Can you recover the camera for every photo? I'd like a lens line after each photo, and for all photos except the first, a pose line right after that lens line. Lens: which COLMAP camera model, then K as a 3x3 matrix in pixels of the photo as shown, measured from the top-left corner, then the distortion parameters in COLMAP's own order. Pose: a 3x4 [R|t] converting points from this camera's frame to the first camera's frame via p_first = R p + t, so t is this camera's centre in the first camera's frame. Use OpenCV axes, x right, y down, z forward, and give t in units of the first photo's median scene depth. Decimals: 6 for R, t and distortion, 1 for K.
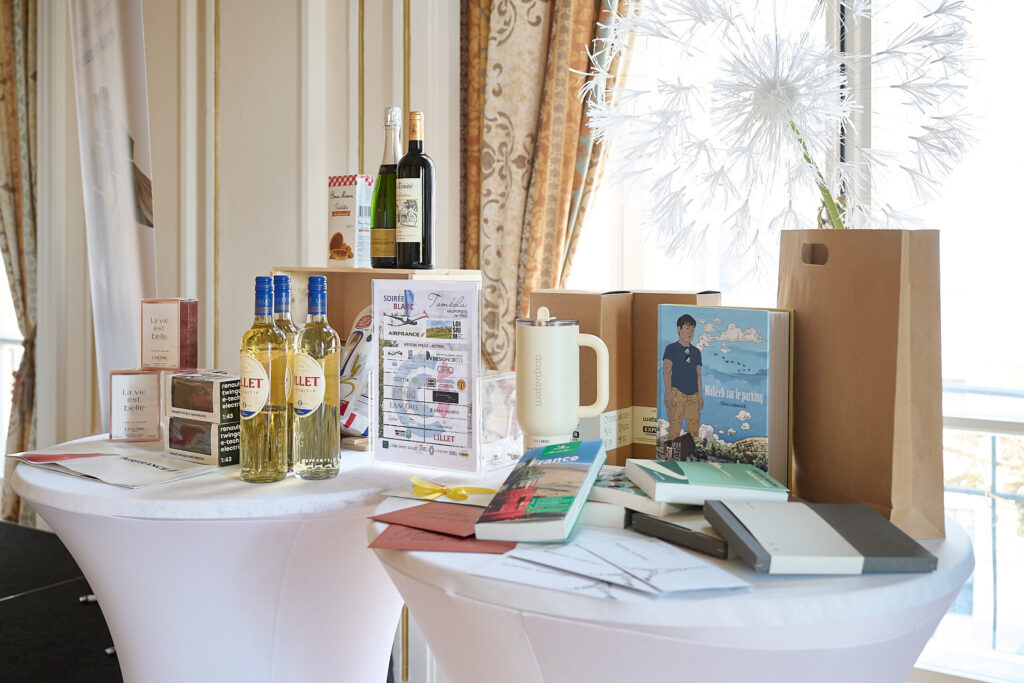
lens RADIAL K [[1075.6, 0, 514.2], [0, 1075.6, 323.2], [0, 0, 1]] dist [-0.003849, 0.000000]
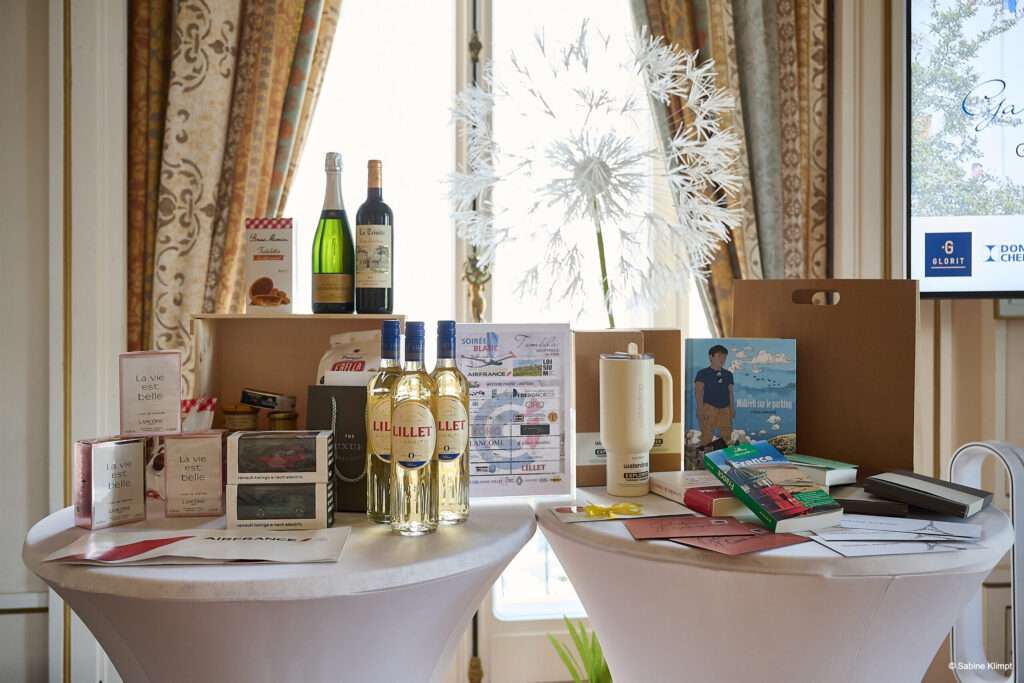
lens RADIAL K [[929.8, 0, 519.5], [0, 929.8, 365.2], [0, 0, 1]] dist [0.000676, 0.000000]
pose [[0.761506, -0.047334, 0.646428, -0.535057], [0.046249, 0.998756, 0.018652, -0.011609], [-0.646506, 0.015693, 0.762747, 0.229254]]
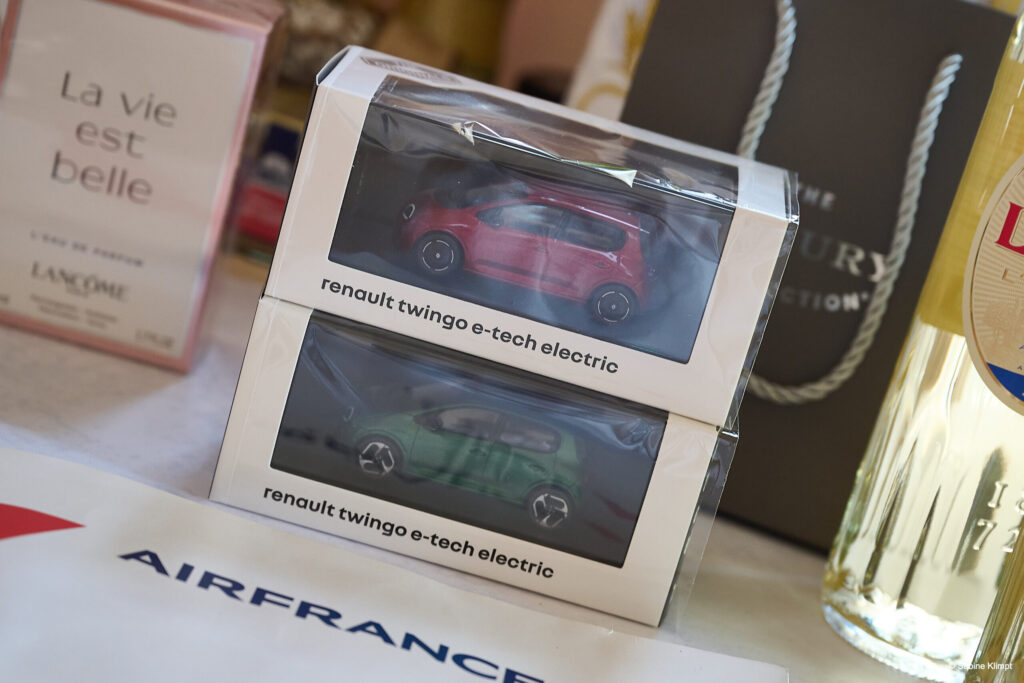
lens RADIAL K [[2113.8, 0, 512.0], [0, 2113.8, 341.4], [0, 0, 1]] dist [0.036348, 0.000000]
pose [[0.812801, 0.037291, 0.581346, -0.425331], [-0.226667, 0.939552, 0.256642, -0.007081], [-0.536634, -0.340371, 0.772121, 0.595860]]
